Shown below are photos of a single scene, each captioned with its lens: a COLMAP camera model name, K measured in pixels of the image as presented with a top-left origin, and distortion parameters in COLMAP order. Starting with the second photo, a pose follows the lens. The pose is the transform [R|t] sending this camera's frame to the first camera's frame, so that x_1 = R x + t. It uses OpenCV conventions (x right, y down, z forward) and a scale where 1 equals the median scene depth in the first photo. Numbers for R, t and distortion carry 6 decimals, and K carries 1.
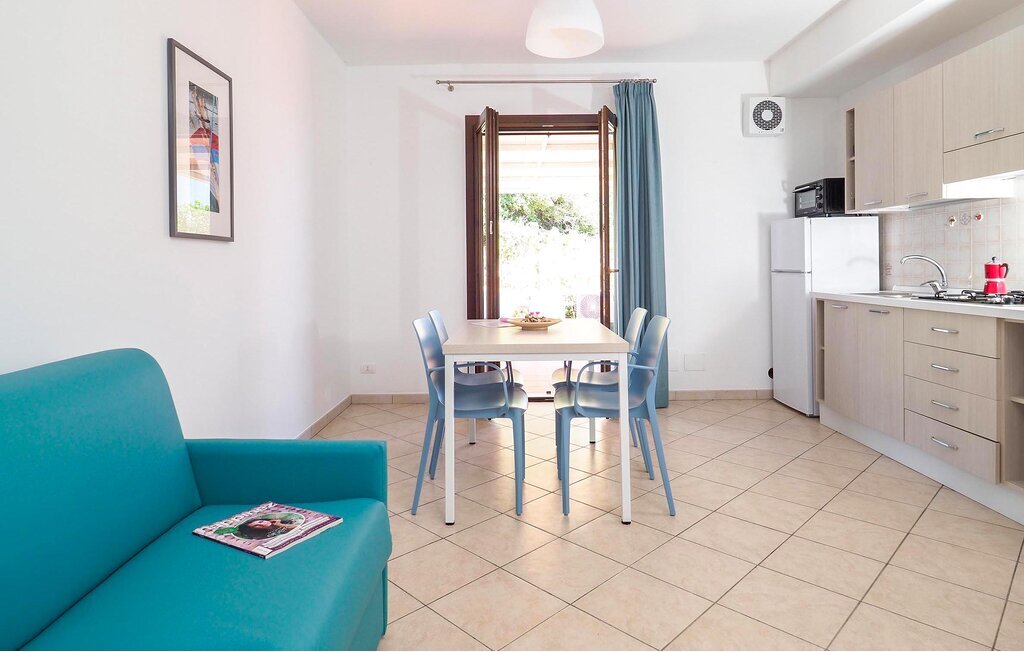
lens RADIAL K [[588.3, 0, 516.6], [0, 588.3, 270.6], [0, 0, 1]] dist [0.005338, -0.004875]
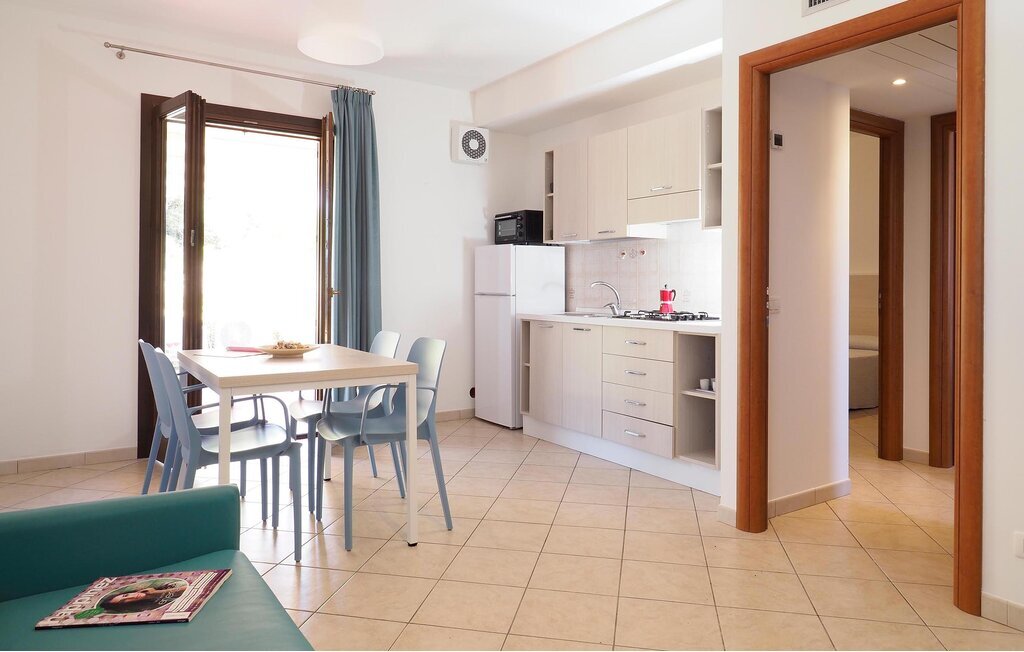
lens RADIAL K [[673.7, 0, 517.8], [0, 673.7, 279.8], [0, 0, 1]] dist [0.004895, -0.002119]
pose [[0.828937, 0.020612, 0.558962, -0.202686], [-0.010172, 0.999711, -0.021779, 0.001208], [-0.559250, 0.012368, 0.828907, -0.034103]]
